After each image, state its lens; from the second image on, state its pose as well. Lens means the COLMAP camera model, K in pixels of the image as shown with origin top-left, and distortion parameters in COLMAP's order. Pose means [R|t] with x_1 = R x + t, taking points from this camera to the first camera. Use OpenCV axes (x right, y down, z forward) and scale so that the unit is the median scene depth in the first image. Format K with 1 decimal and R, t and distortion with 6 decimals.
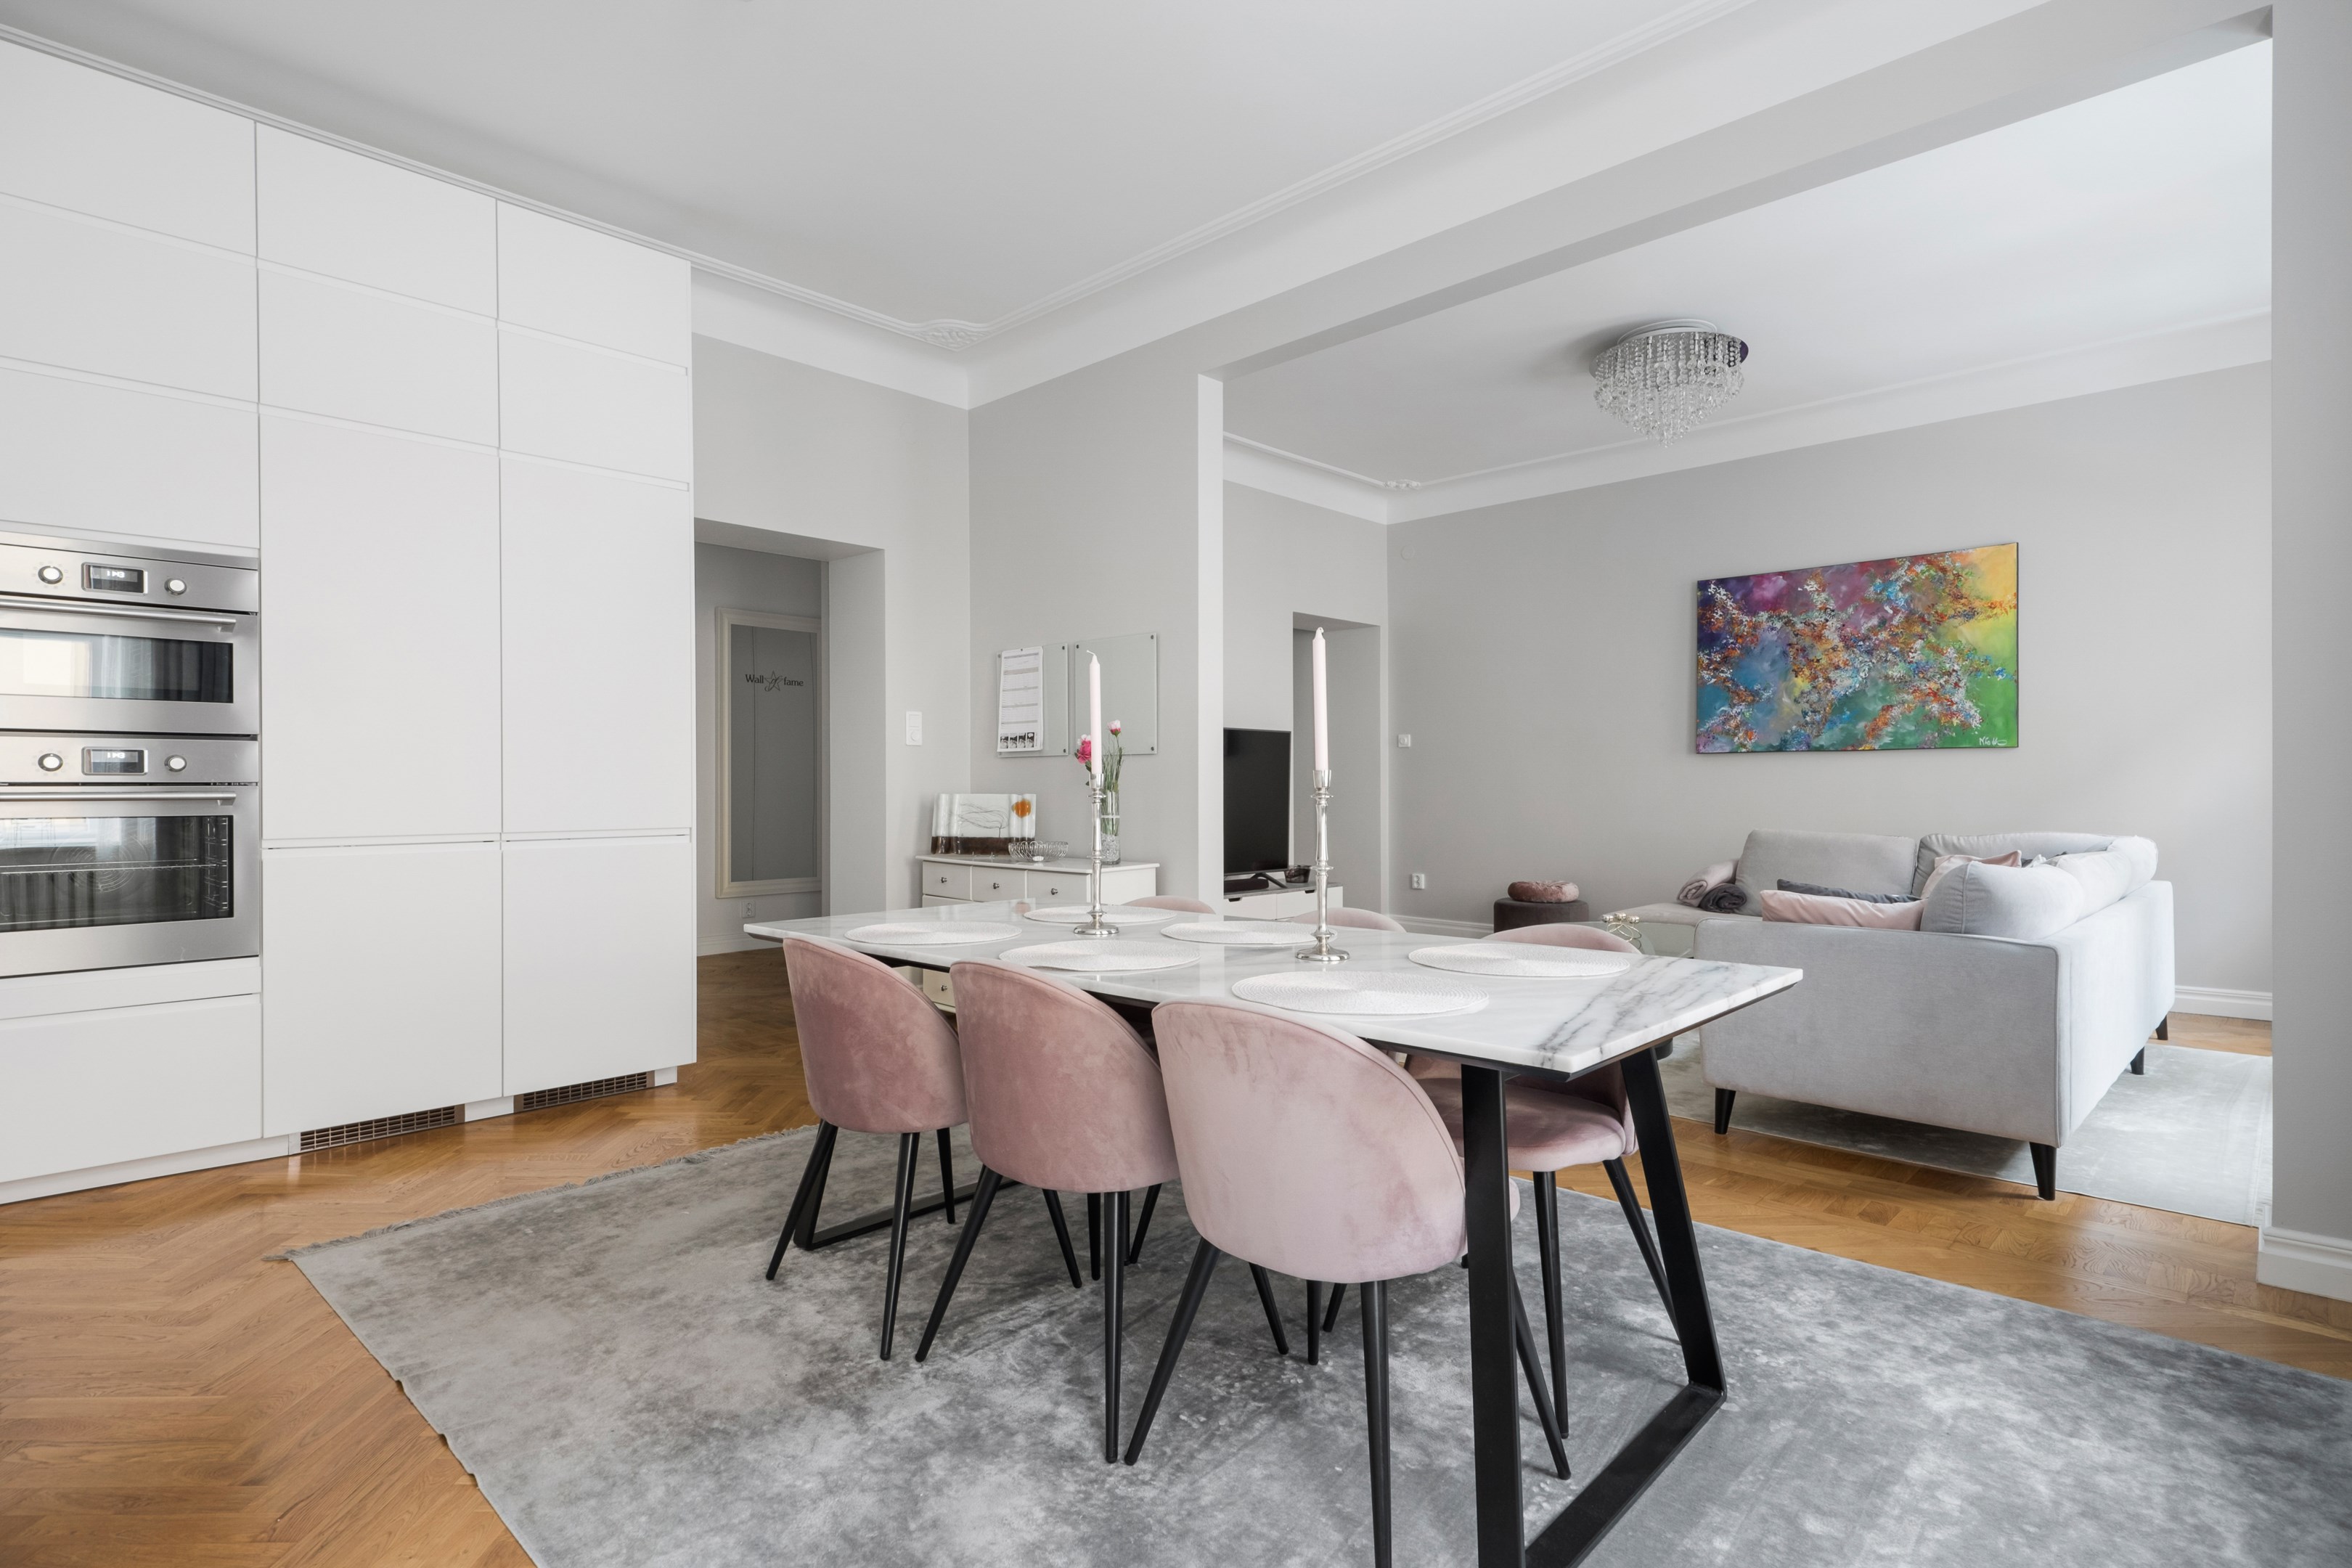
lens RADIAL K [[1149.1, 0, 1176.0], [0, 1149.1, 784.0], [0, 0, 1]] dist [0.000391, -0.000706]
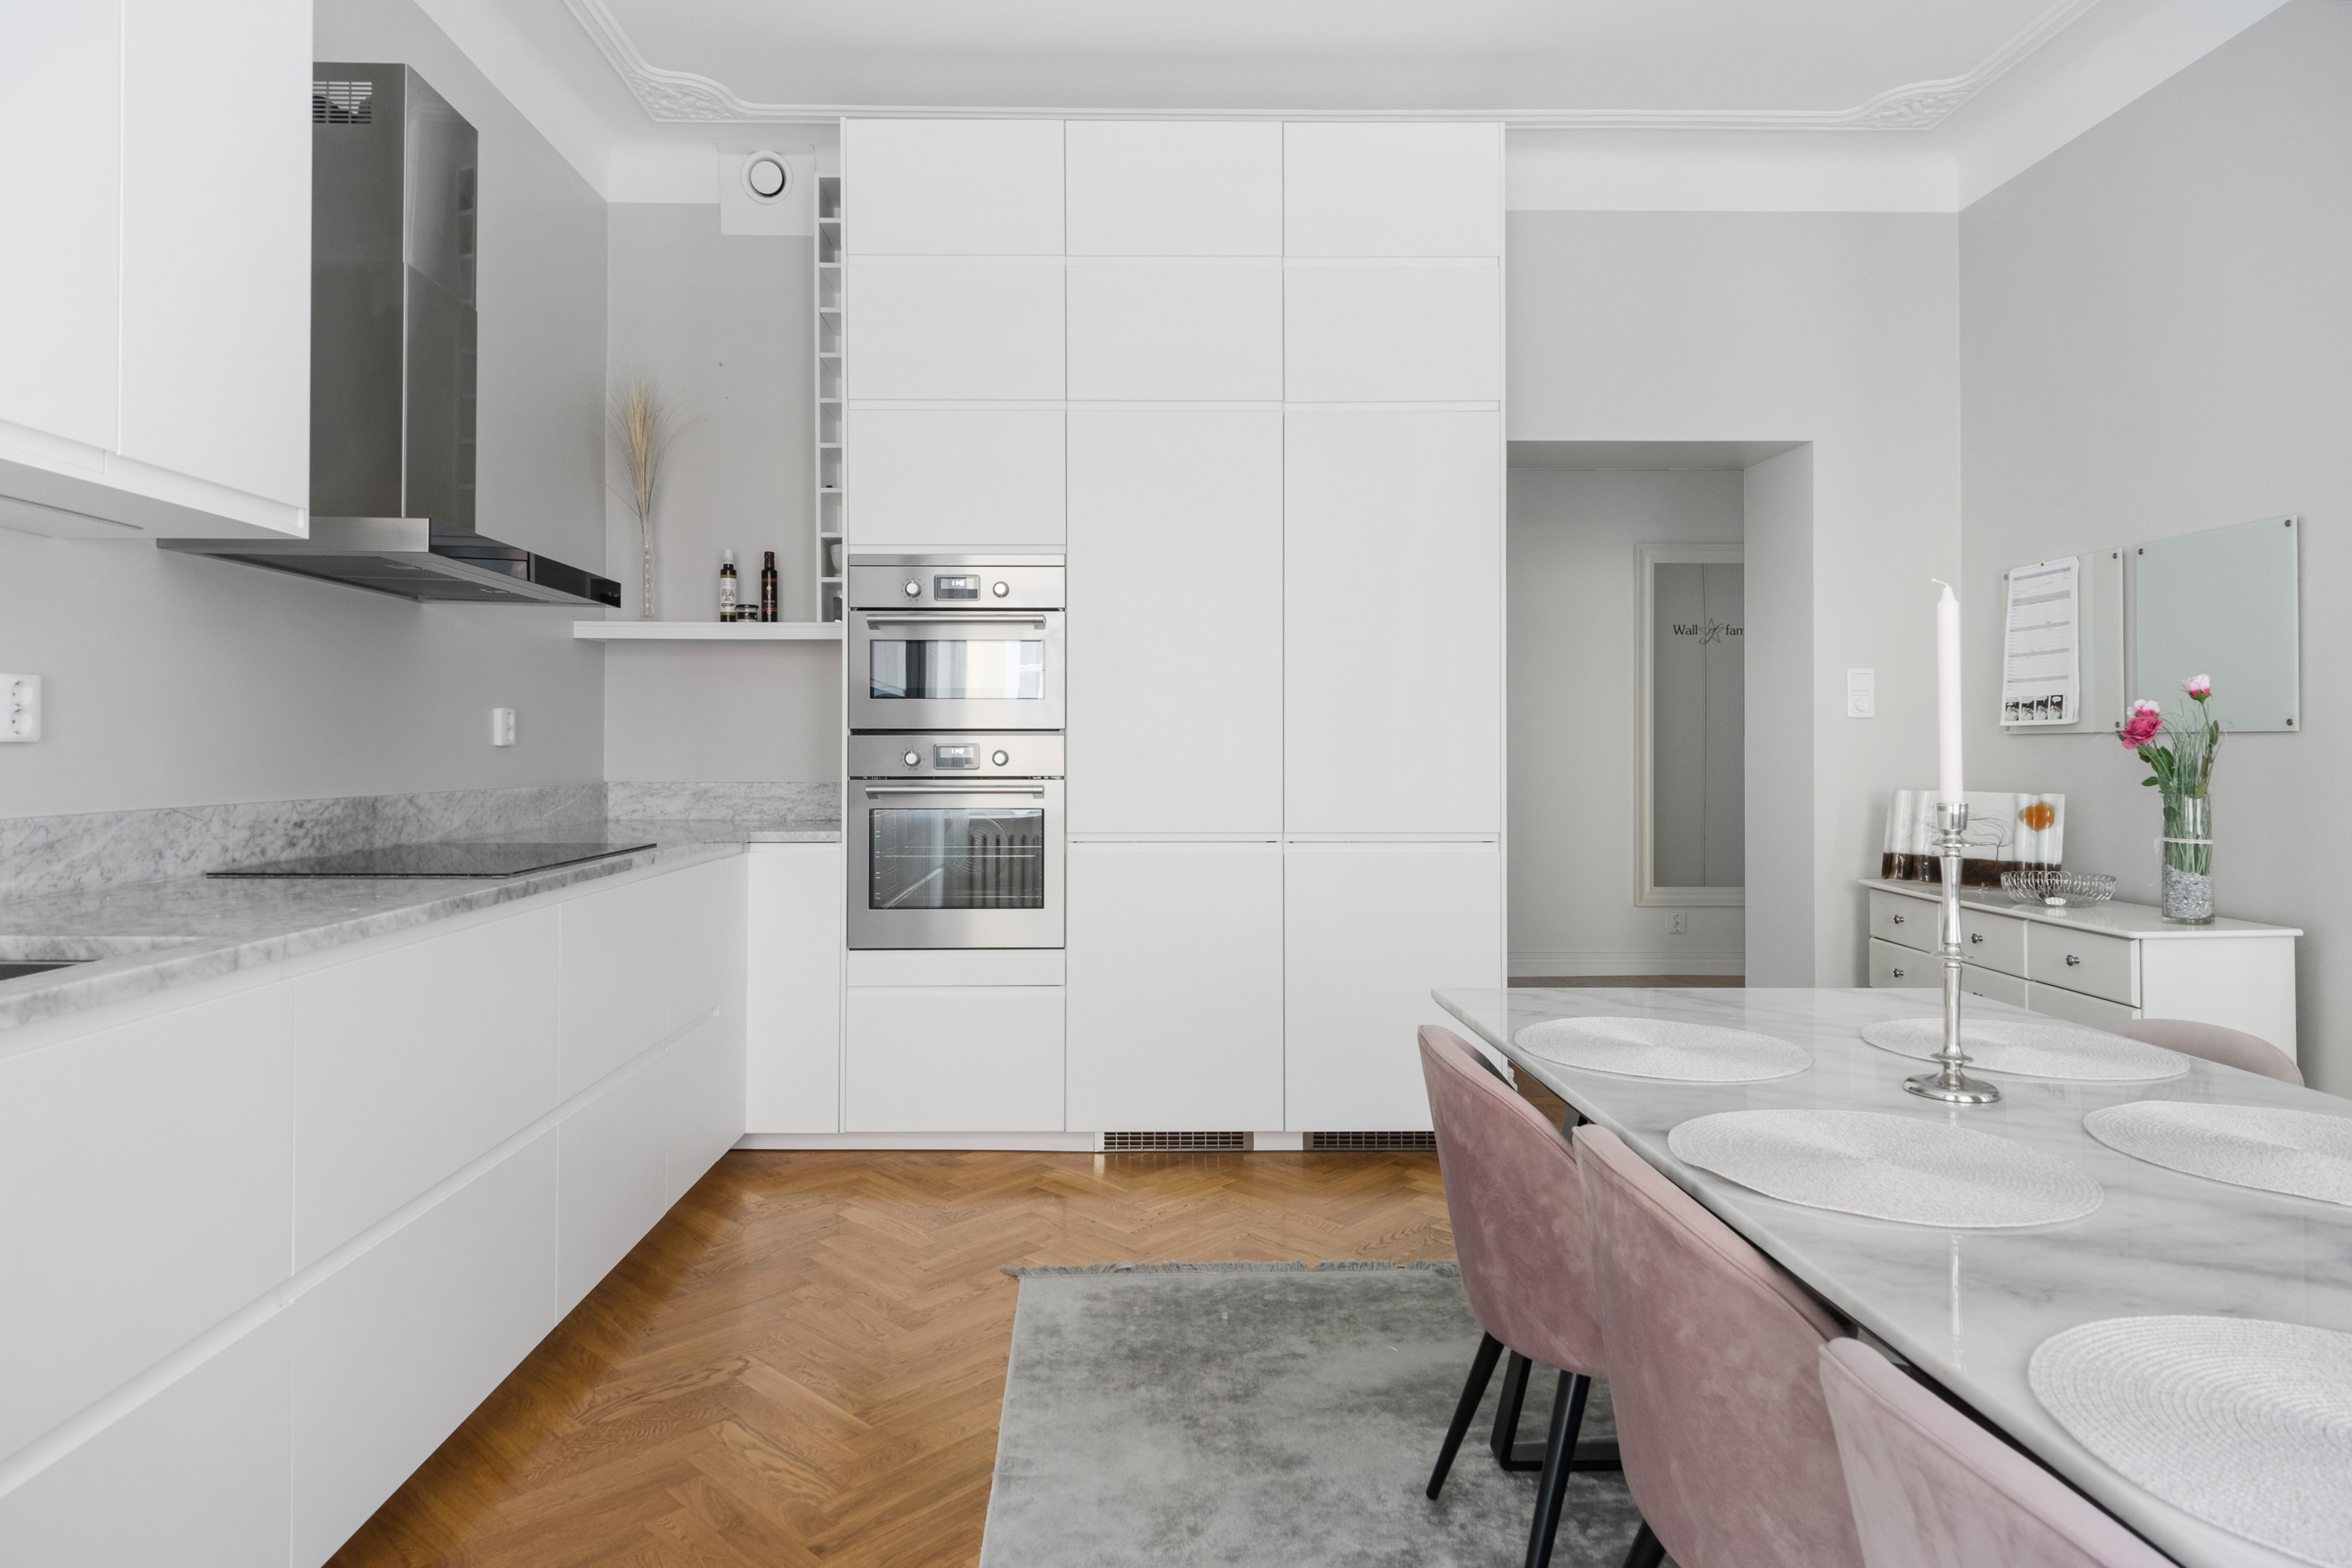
lens RADIAL K [[1353.9, 0, 1169.5], [0, 1353.9, 733.5], [0, 0, 1]] dist [0.012287, -0.001087]
pose [[0.701619, -0.003277, -0.712545, 0.107612], [-0.002740, 0.999970, -0.007296, -0.029567], [0.712547, 0.007071, 0.701589, 0.229129]]
